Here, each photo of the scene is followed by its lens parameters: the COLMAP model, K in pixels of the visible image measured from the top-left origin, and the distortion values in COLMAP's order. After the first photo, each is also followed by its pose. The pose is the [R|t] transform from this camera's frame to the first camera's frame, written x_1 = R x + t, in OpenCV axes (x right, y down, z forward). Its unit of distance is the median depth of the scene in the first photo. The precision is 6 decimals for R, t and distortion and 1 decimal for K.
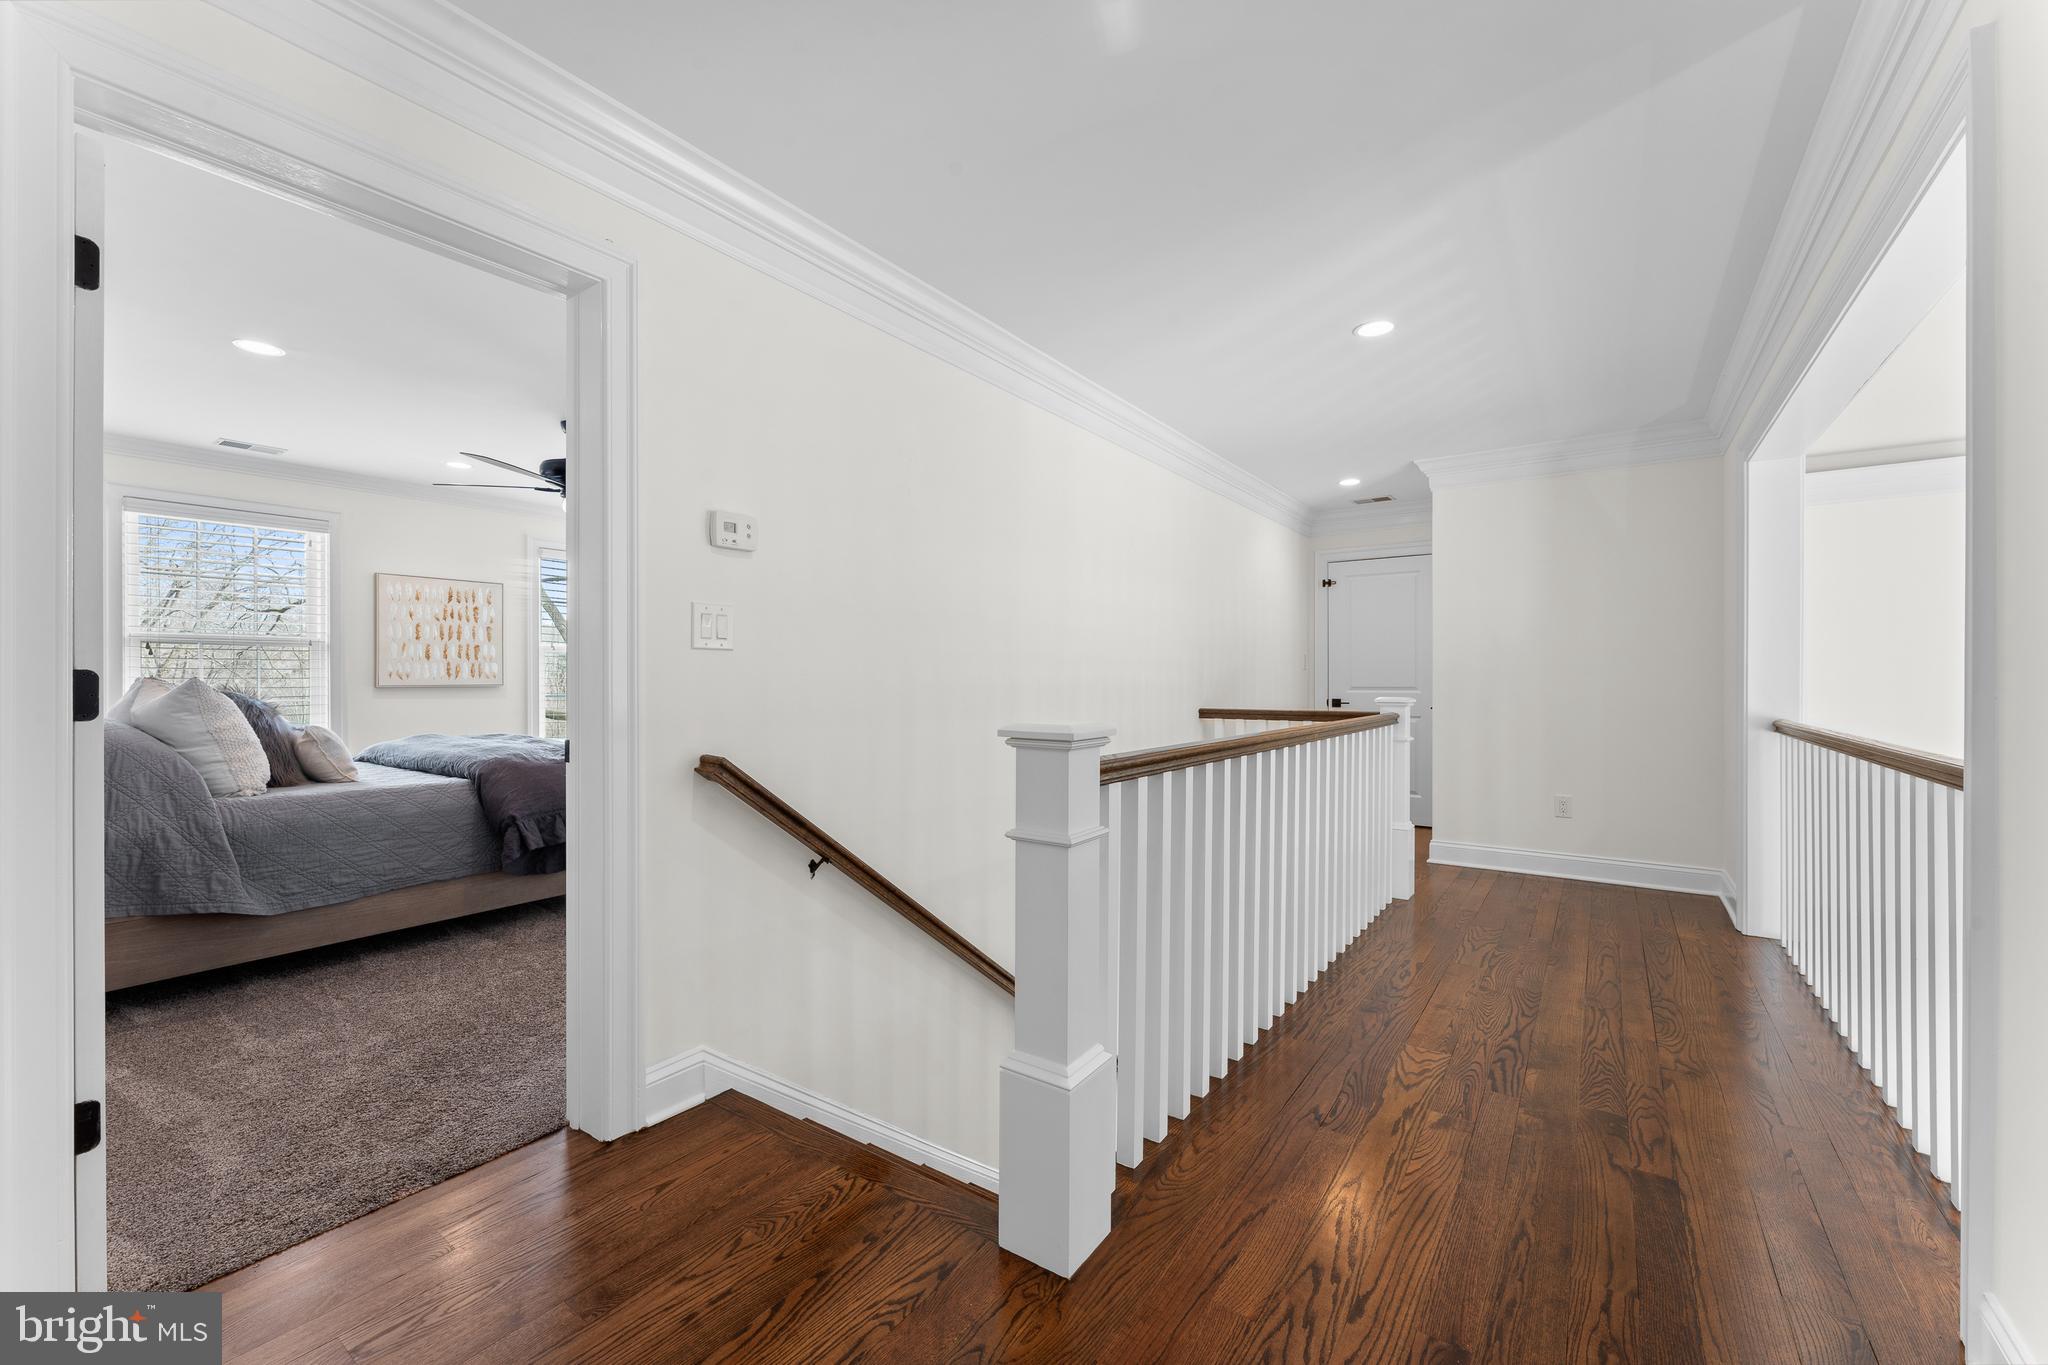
lens RADIAL K [[818.6, 0, 1023.9], [0, 818.6, 680.7], [0, 0, 1]] dist [0.001175, 0.000252]
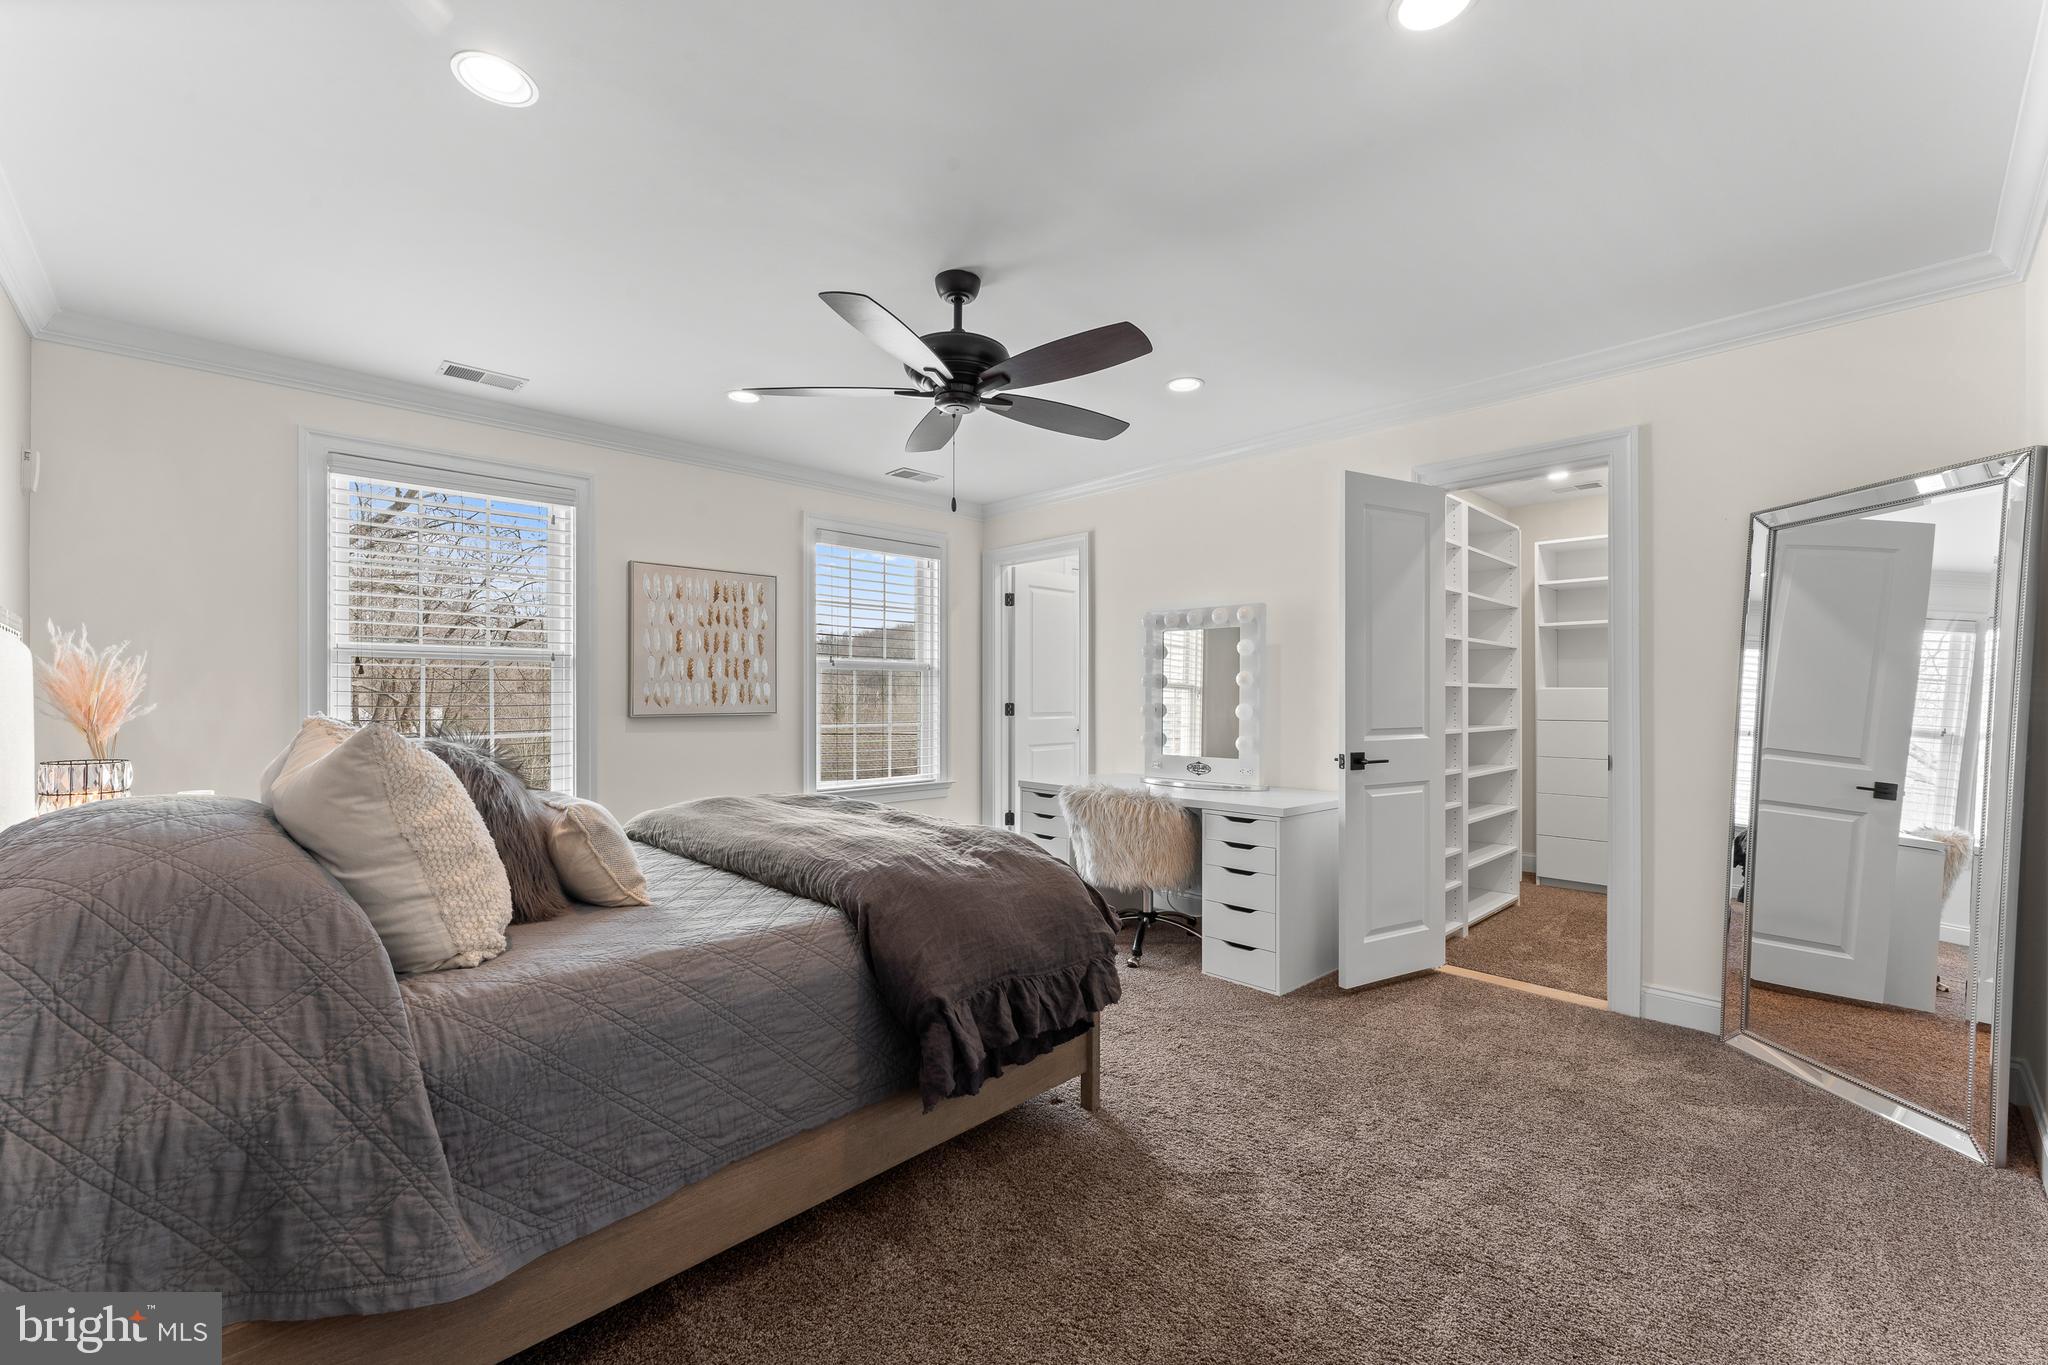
lens RADIAL K [[818.6, 0, 1008.2], [0, 818.6, 694.5], [0, 0, 1]] dist [0.001175, 0.000252]
pose [[0.982332, -0.000787, -0.187147, -0.491110], [0.000349, 0.999997, -0.002376, -0.016013], [0.187148, 0.002268, 0.982329, 0.525184]]
